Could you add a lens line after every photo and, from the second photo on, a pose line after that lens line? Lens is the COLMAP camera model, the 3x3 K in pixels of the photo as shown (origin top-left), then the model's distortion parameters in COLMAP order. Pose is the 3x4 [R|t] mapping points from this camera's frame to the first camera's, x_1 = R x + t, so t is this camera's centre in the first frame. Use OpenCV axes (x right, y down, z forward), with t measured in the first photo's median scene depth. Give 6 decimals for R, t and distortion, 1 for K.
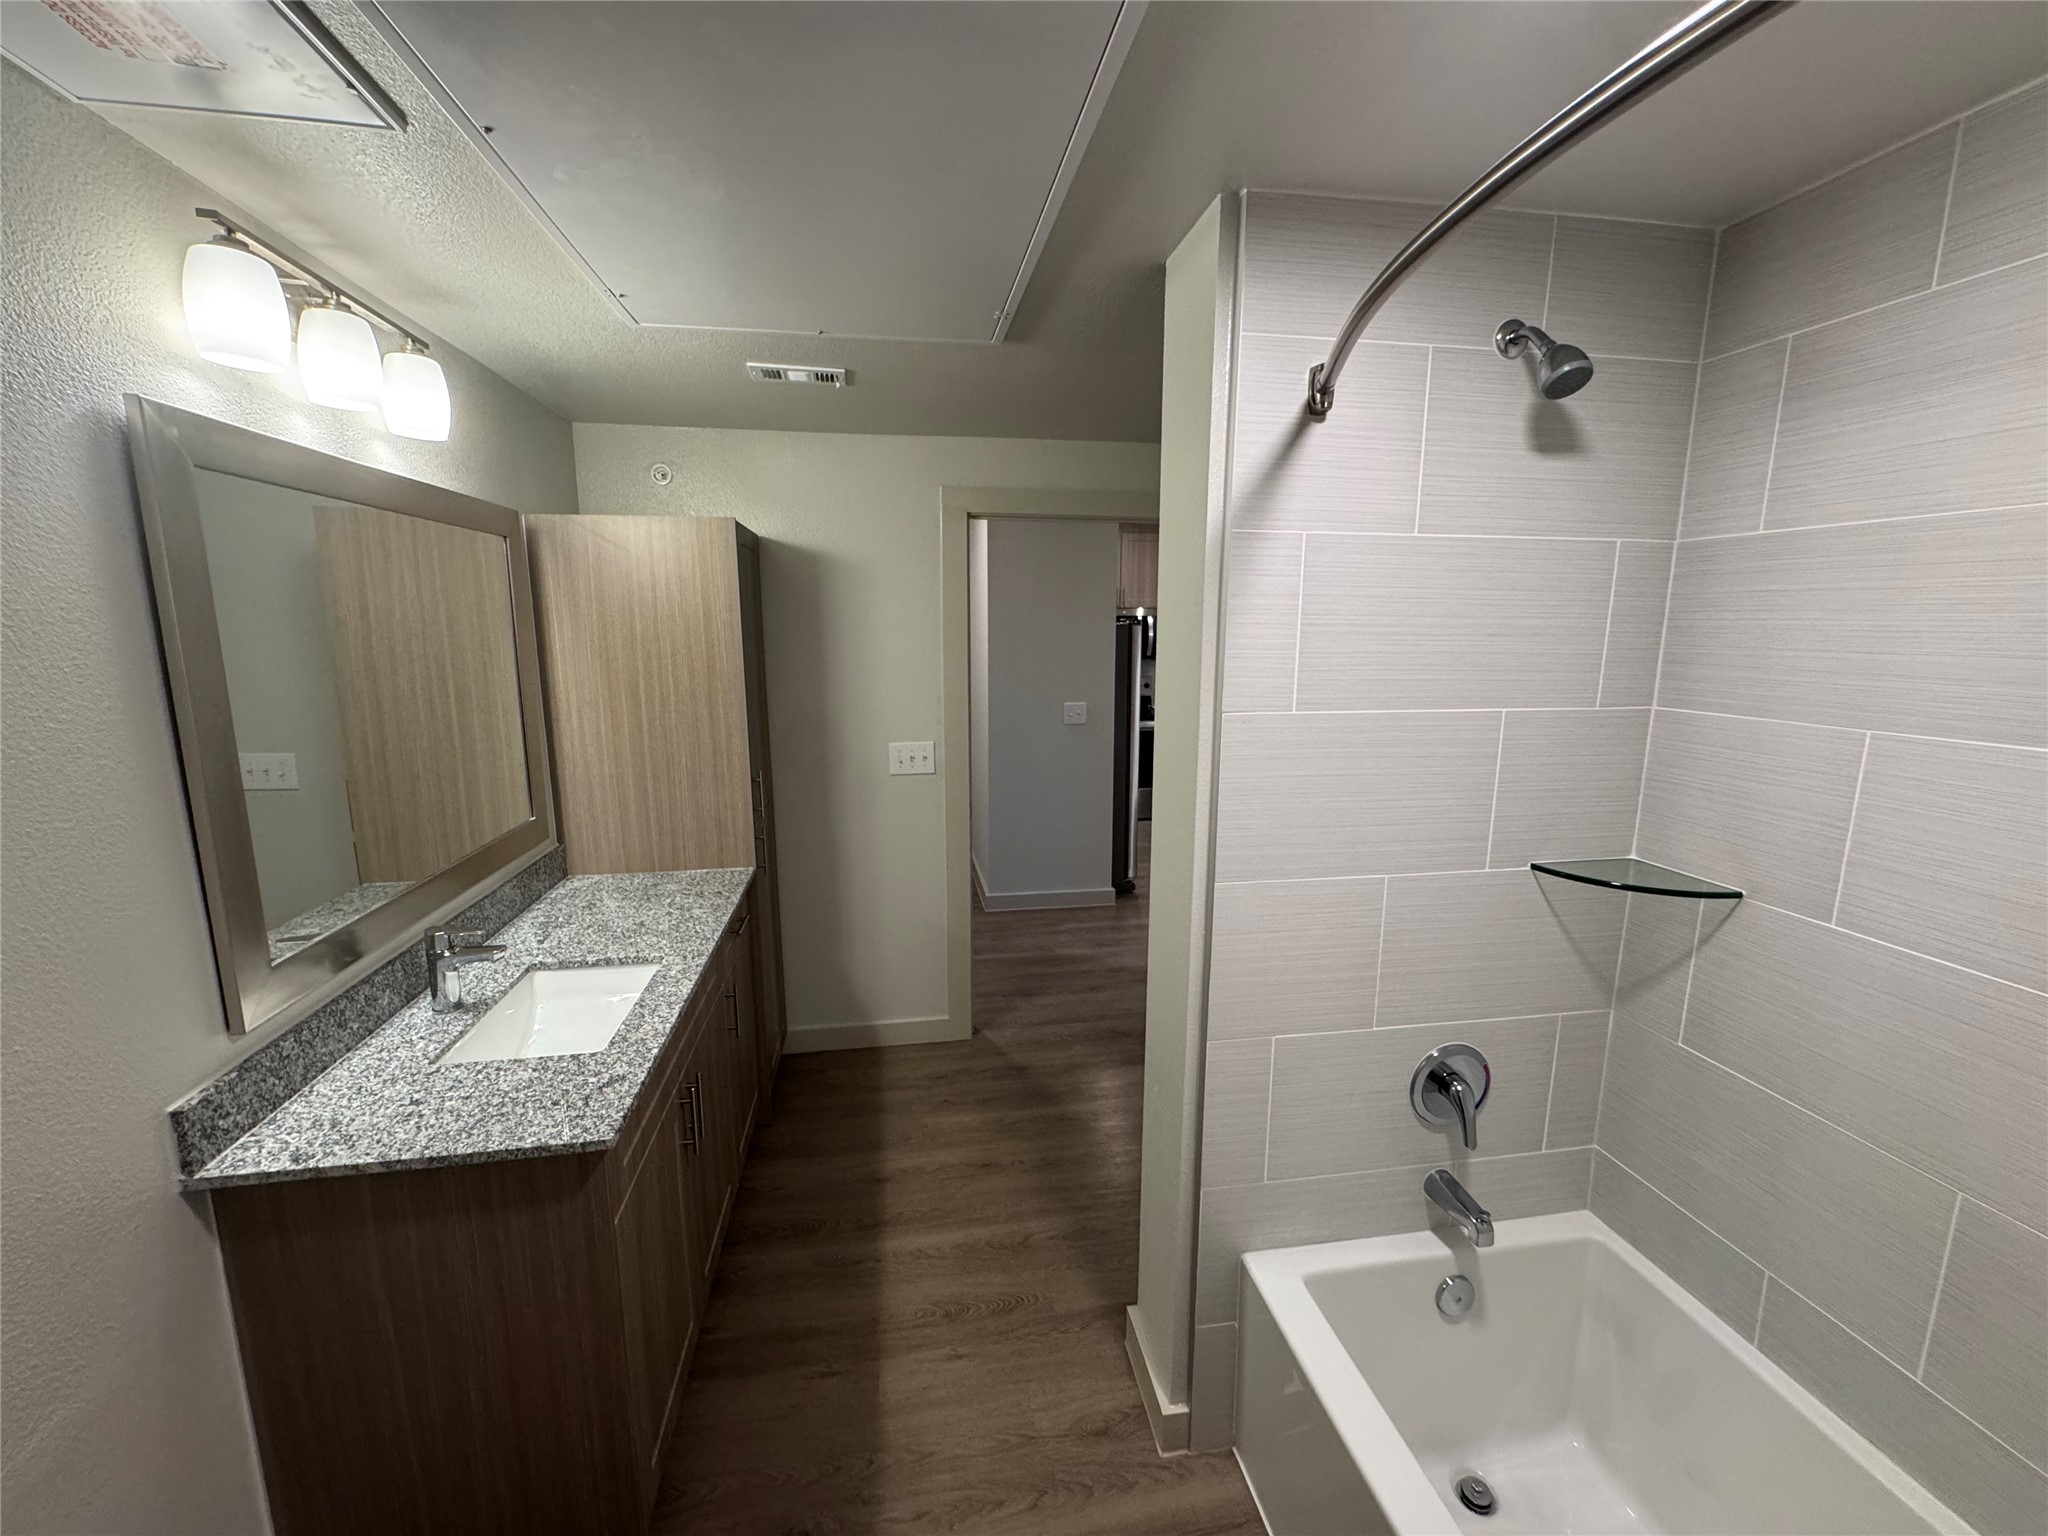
lens RADIAL K [[822.1, 0, 1017.0], [0, 822.1, 769.8], [0, 0, 1]] dist [-0.002678, -0.000048]
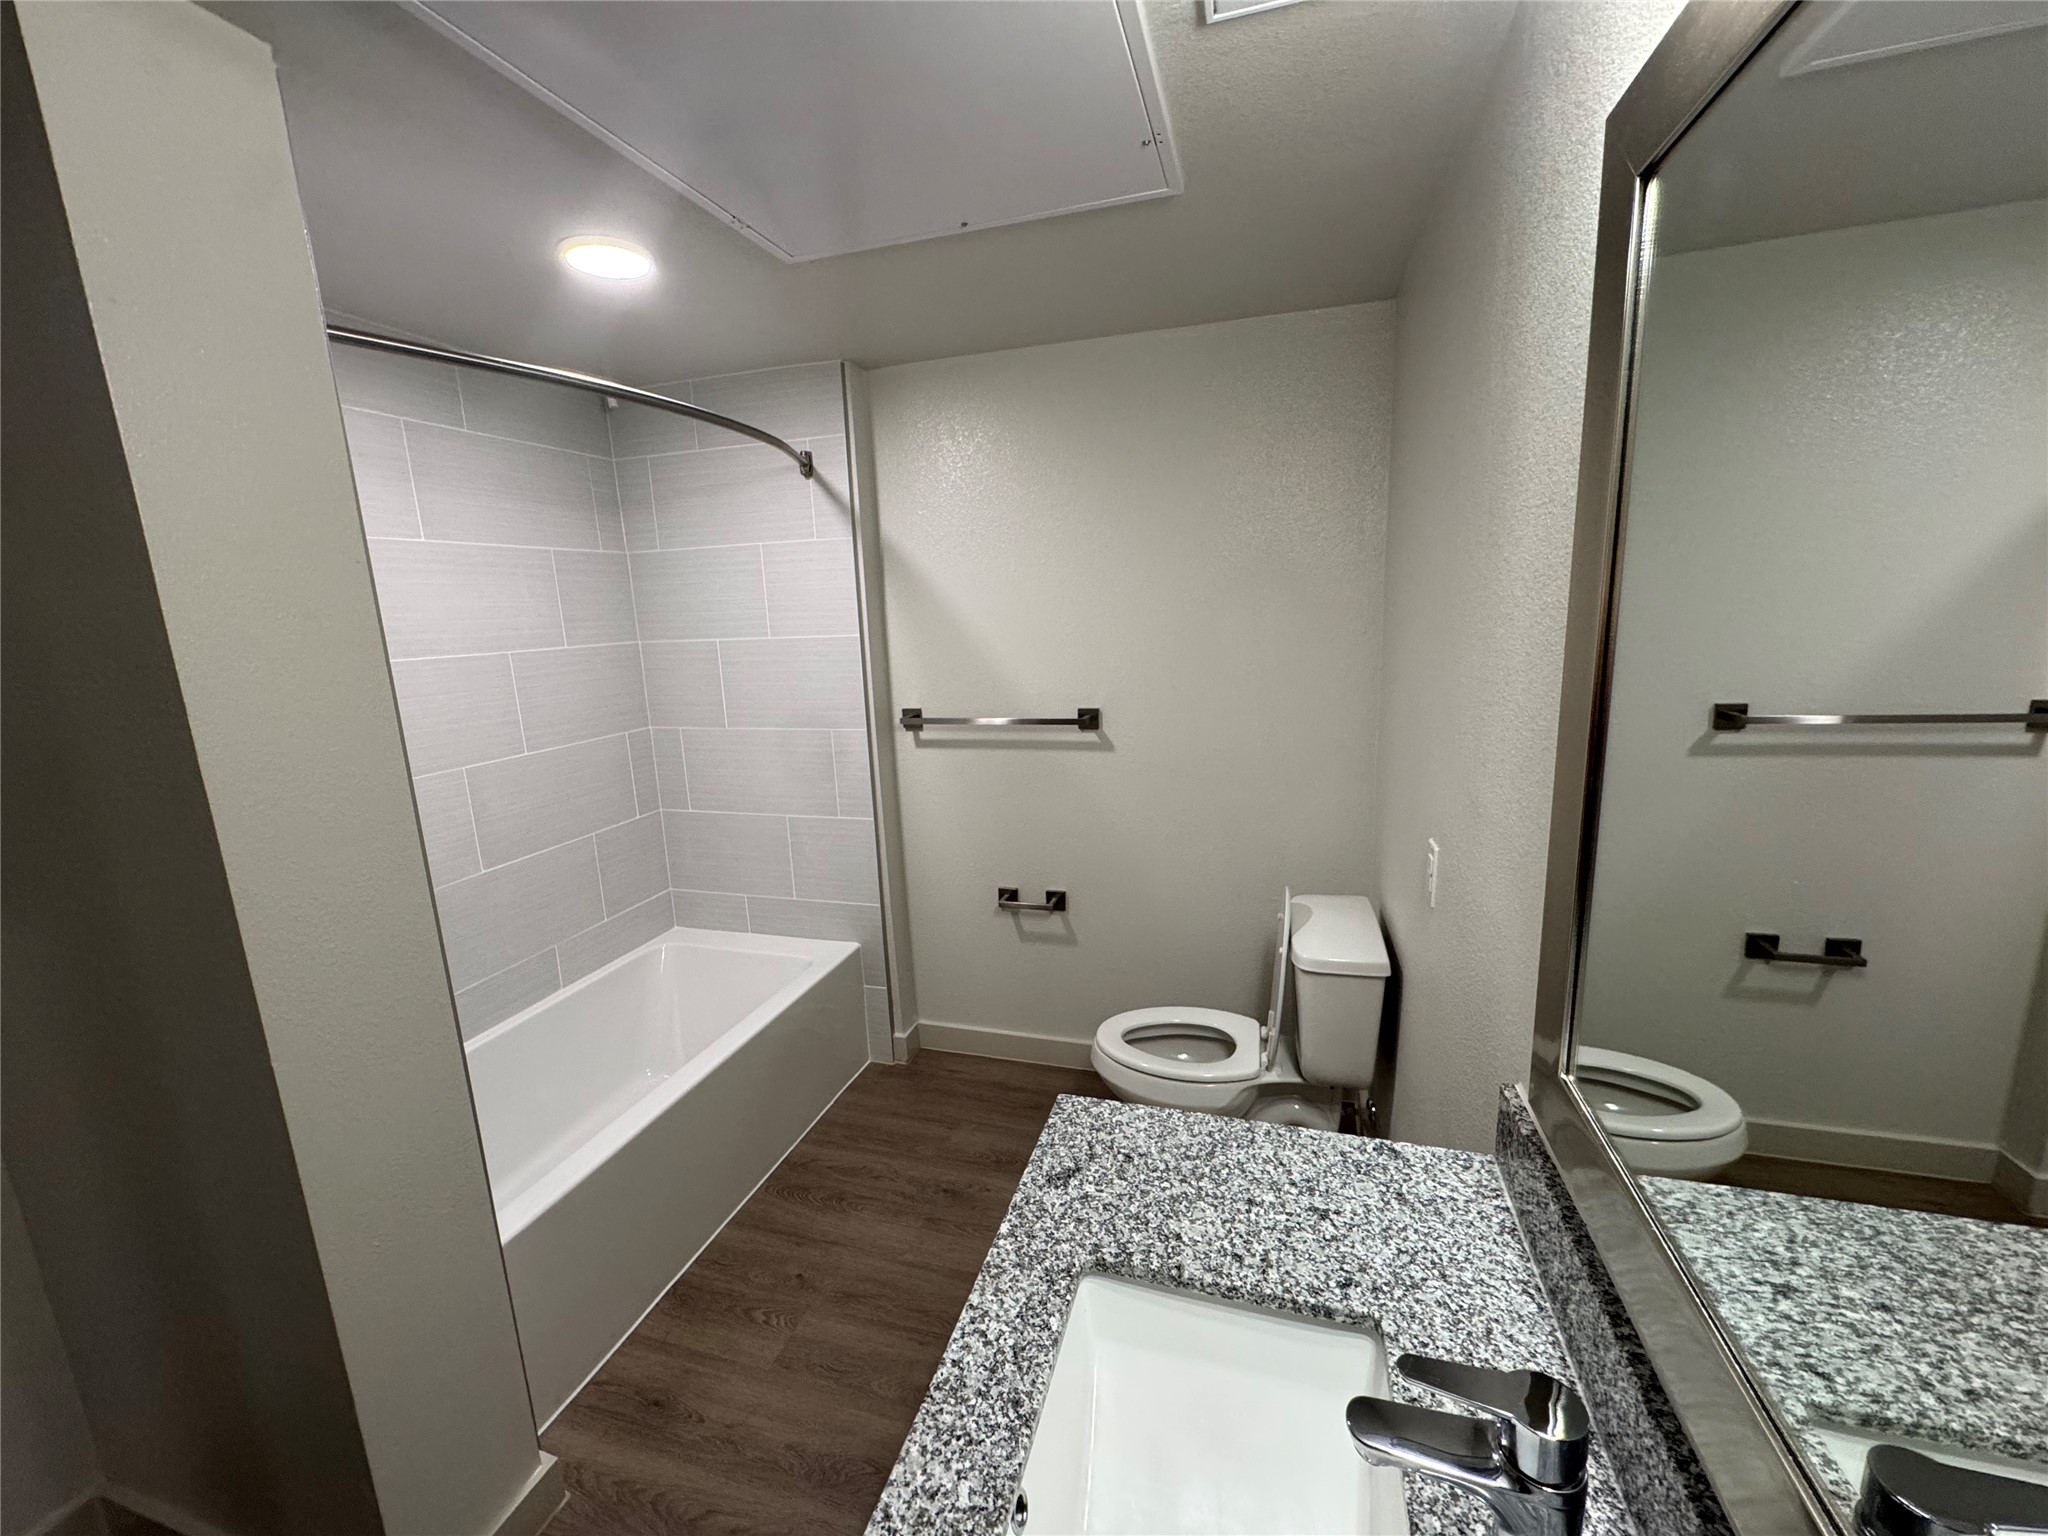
lens RADIAL K [[822.1, 0, 1020.4], [0, 822.1, 768.4], [0, 0, 1]] dist [-0.002678, -0.000048]
pose [[-0.893860, -0.038059, 0.446729, -0.780426], [0.129014, 0.932413, 0.337581, -0.210491], [-0.429384, 0.359385, -0.828536, 1.510035]]
